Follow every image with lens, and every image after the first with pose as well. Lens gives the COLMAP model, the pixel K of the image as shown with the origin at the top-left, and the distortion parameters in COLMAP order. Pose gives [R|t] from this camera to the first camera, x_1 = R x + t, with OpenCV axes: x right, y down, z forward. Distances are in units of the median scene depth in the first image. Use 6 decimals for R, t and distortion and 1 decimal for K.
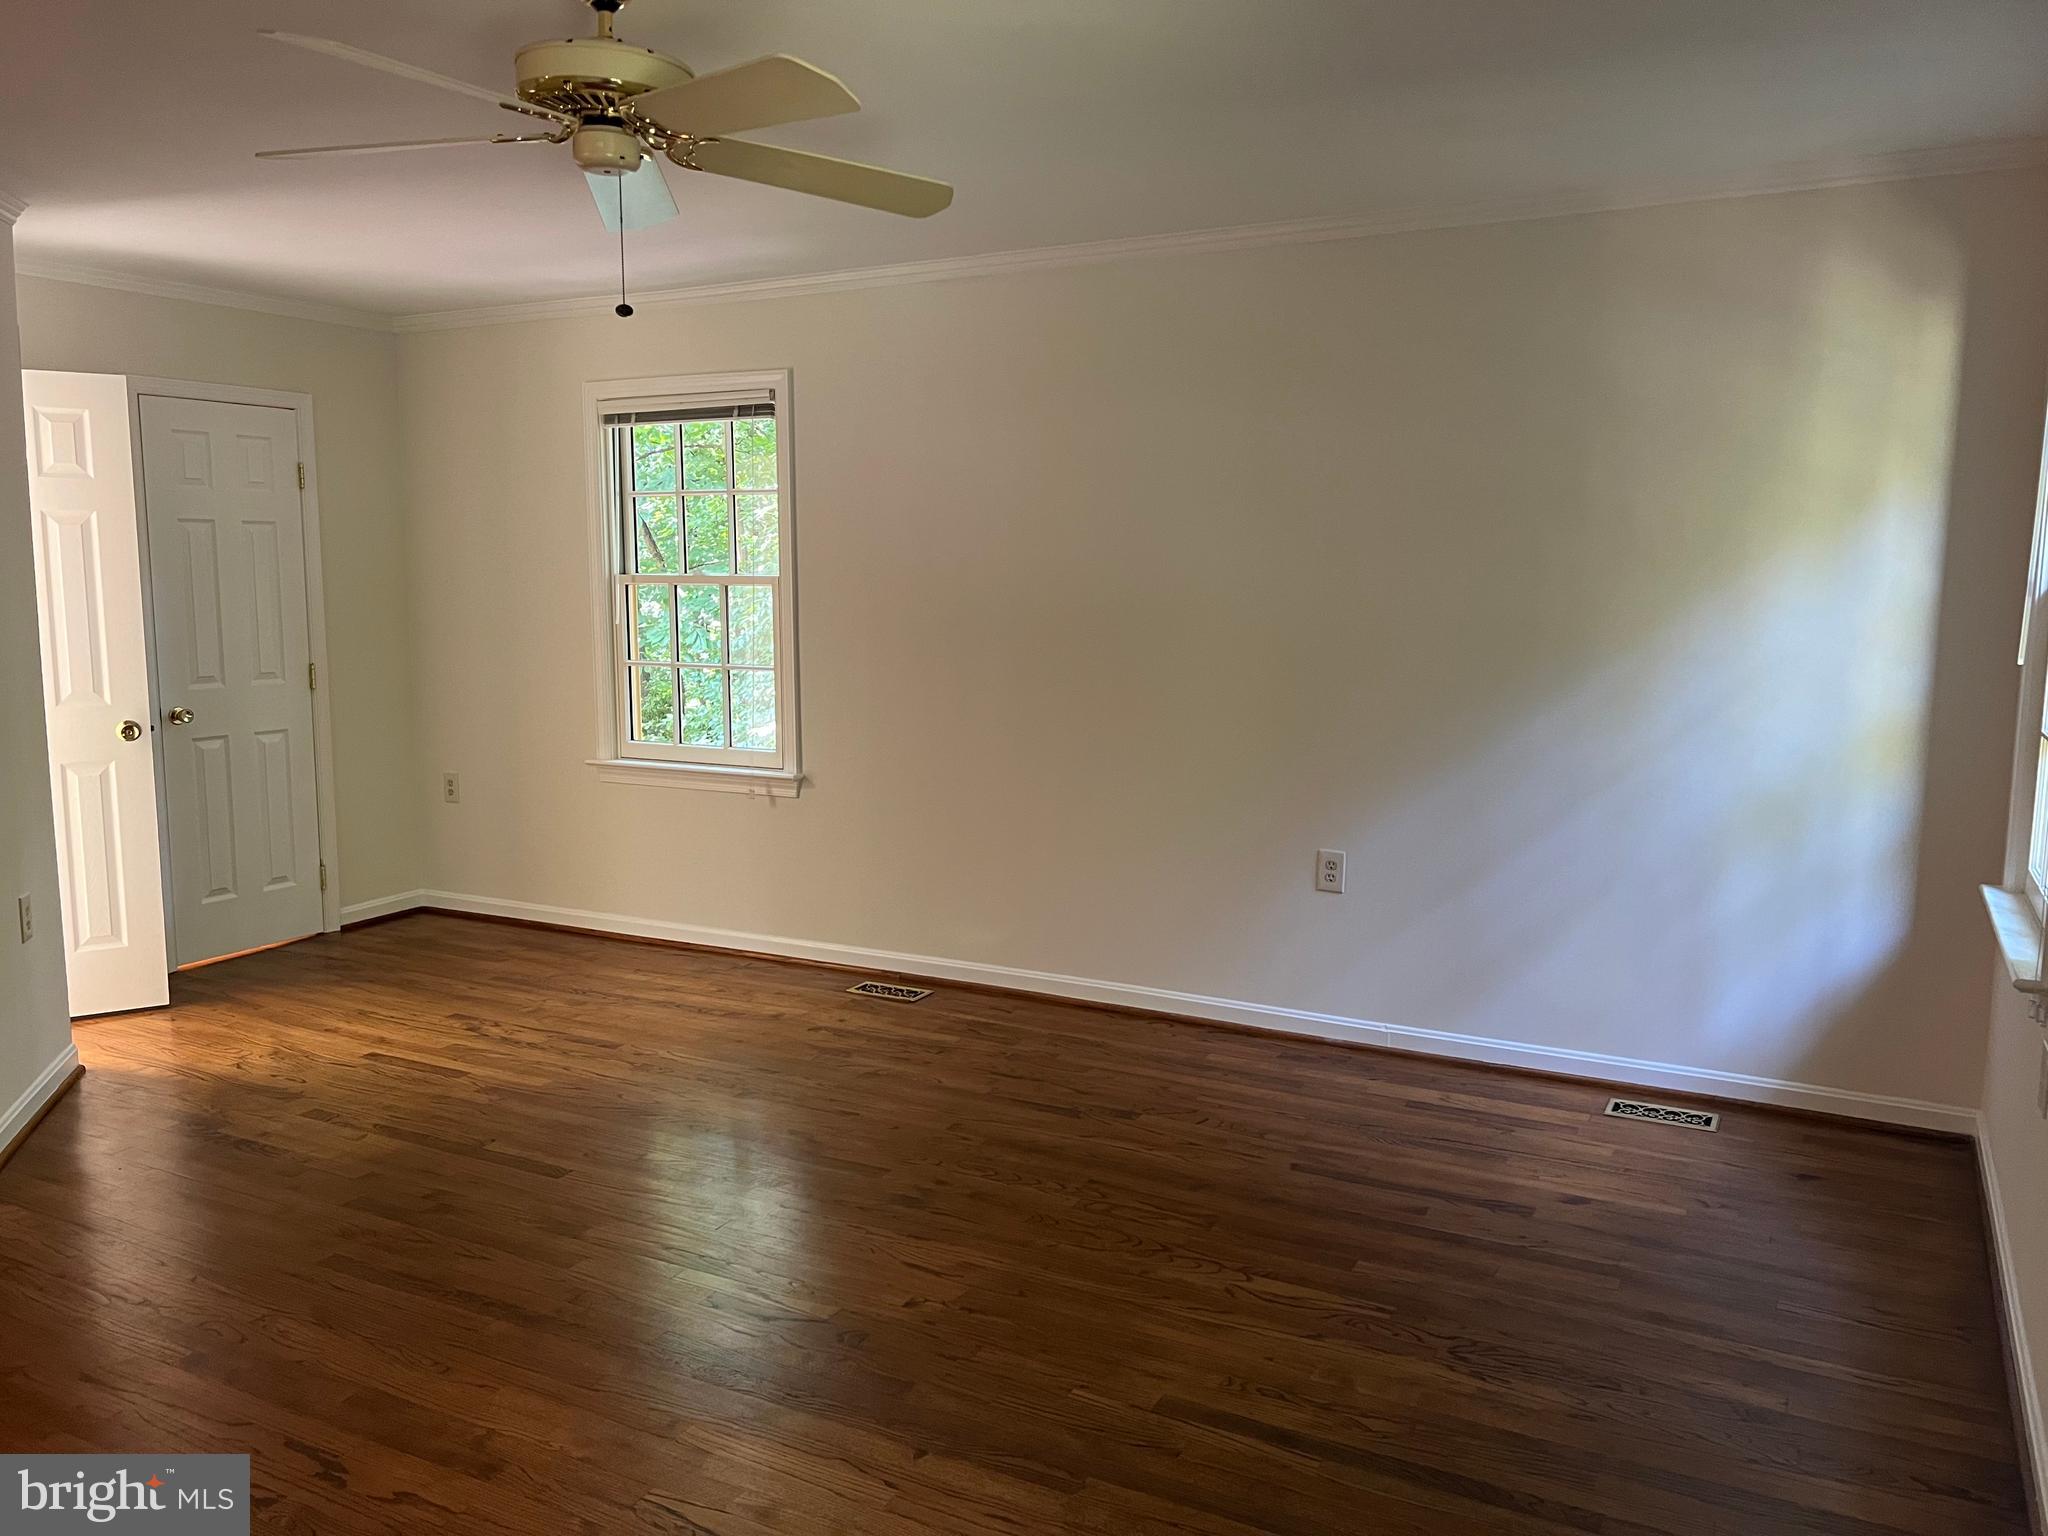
lens RADIAL K [[1530.7, 0, 1024.0], [0, 1530.7, 768.0], [0, 0, 1]] dist [0.110378, -0.179087]
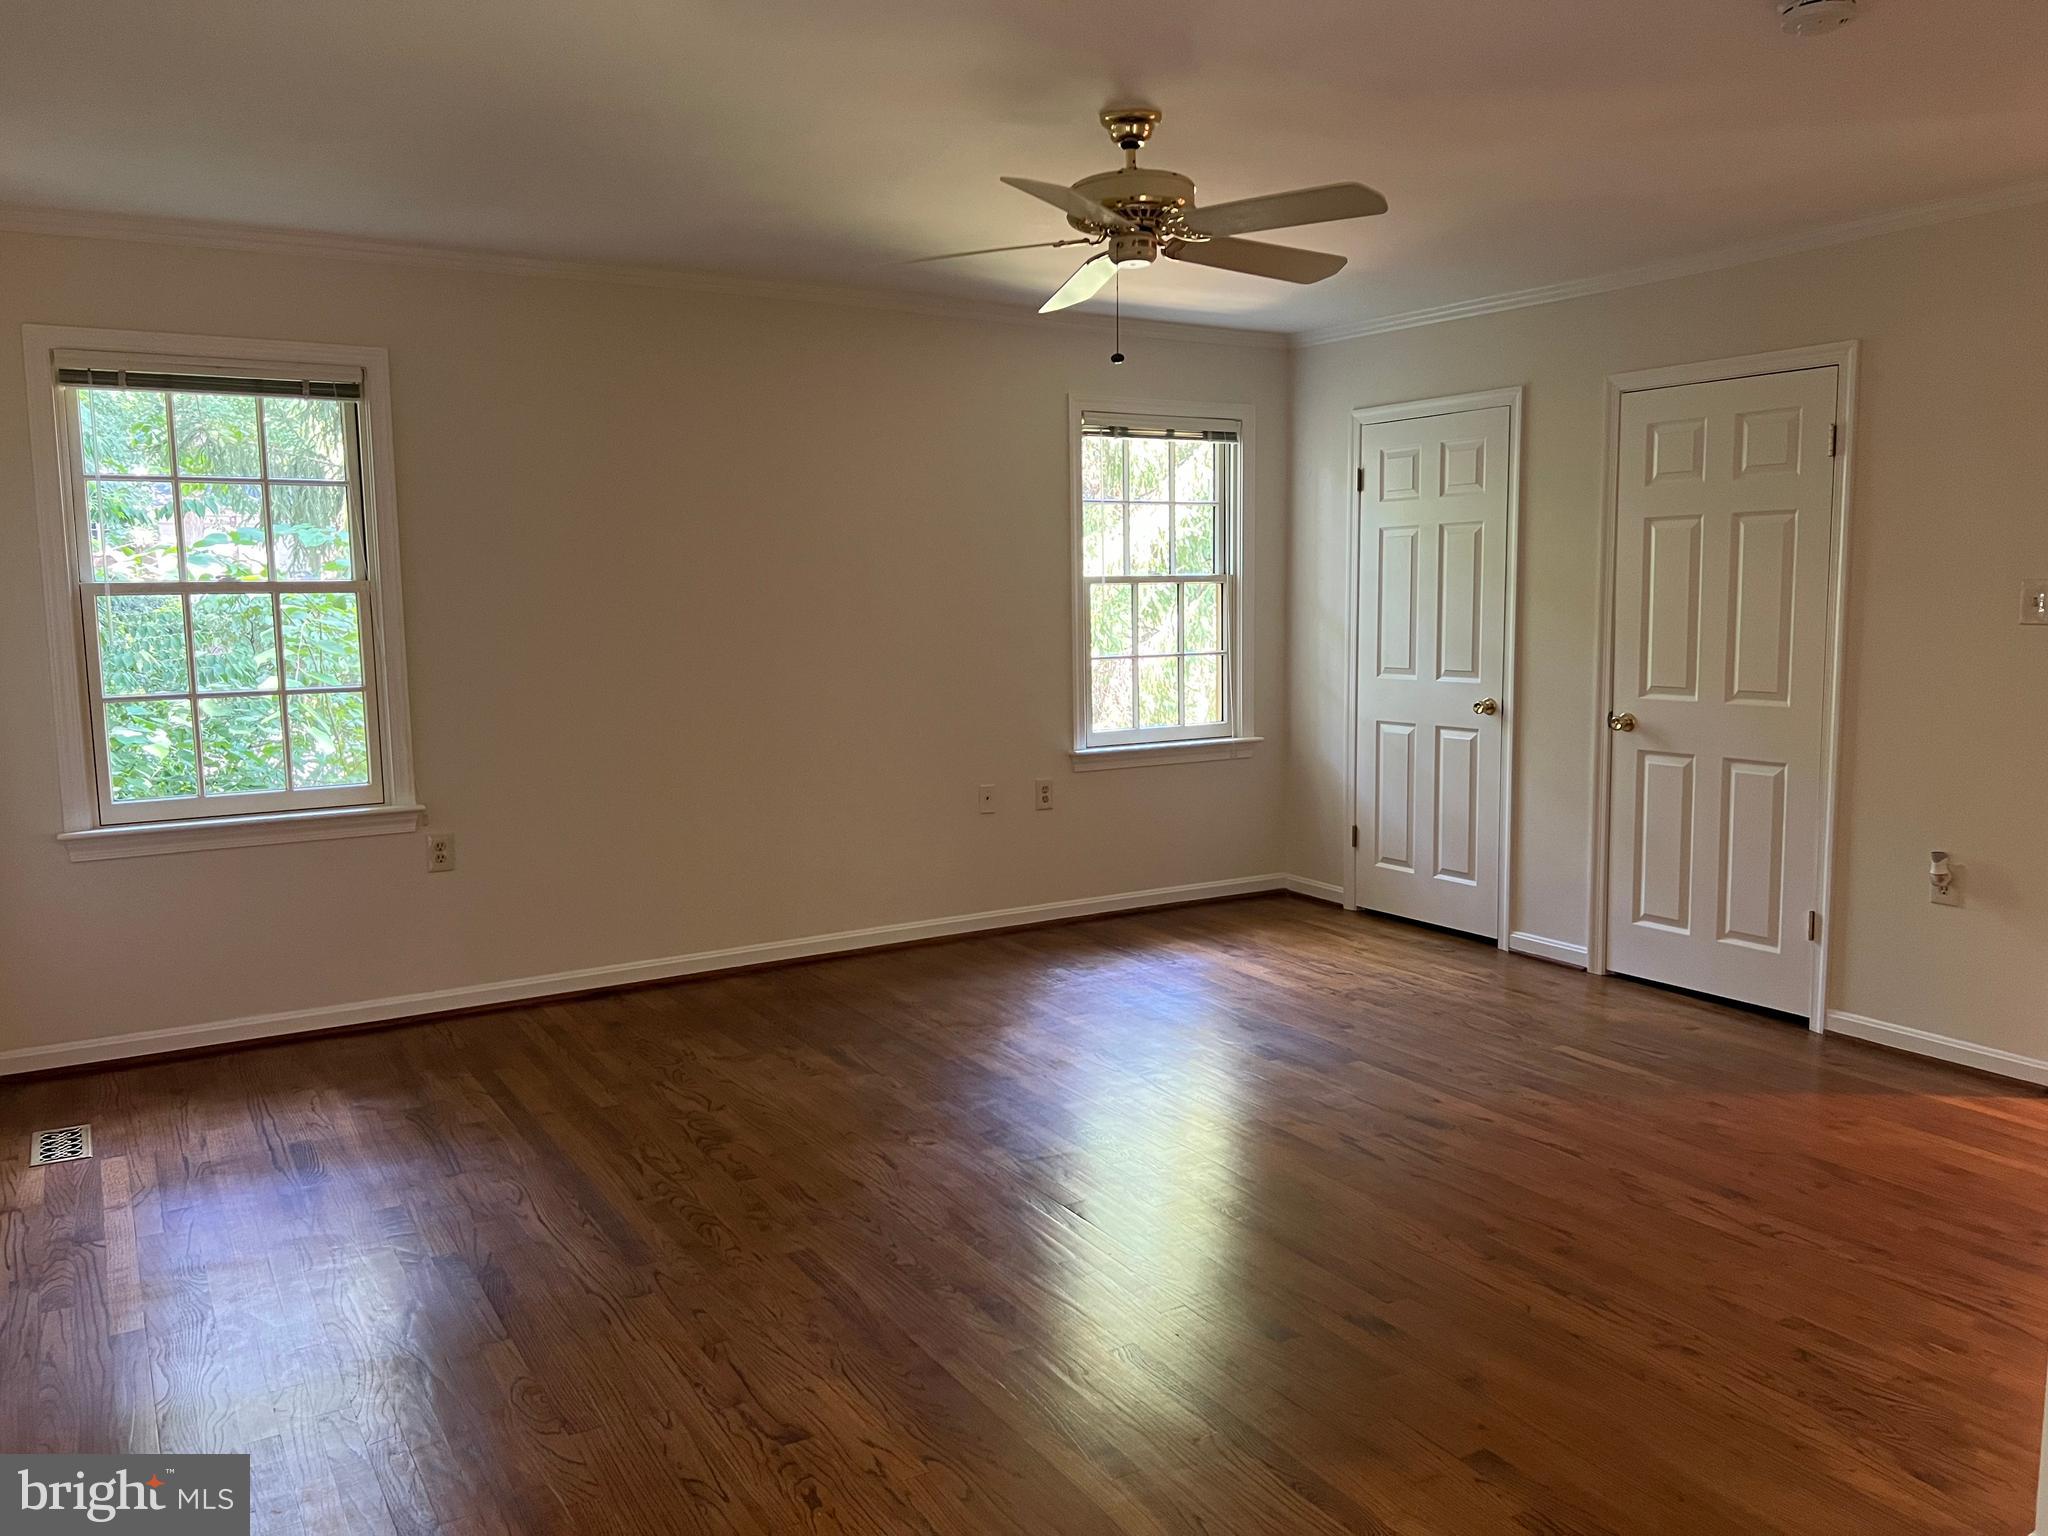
lens RADIAL K [[1530.7, 0, 1024.0], [0, 1530.7, 768.0], [0, 0, 1]] dist [0.110378, -0.179087]
pose [[-0.865640, -0.043440, 0.498779, -0.535312], [0.080709, 0.971092, 0.224647, -0.159247], [-0.494119, 0.234720, -0.837110, 1.381872]]
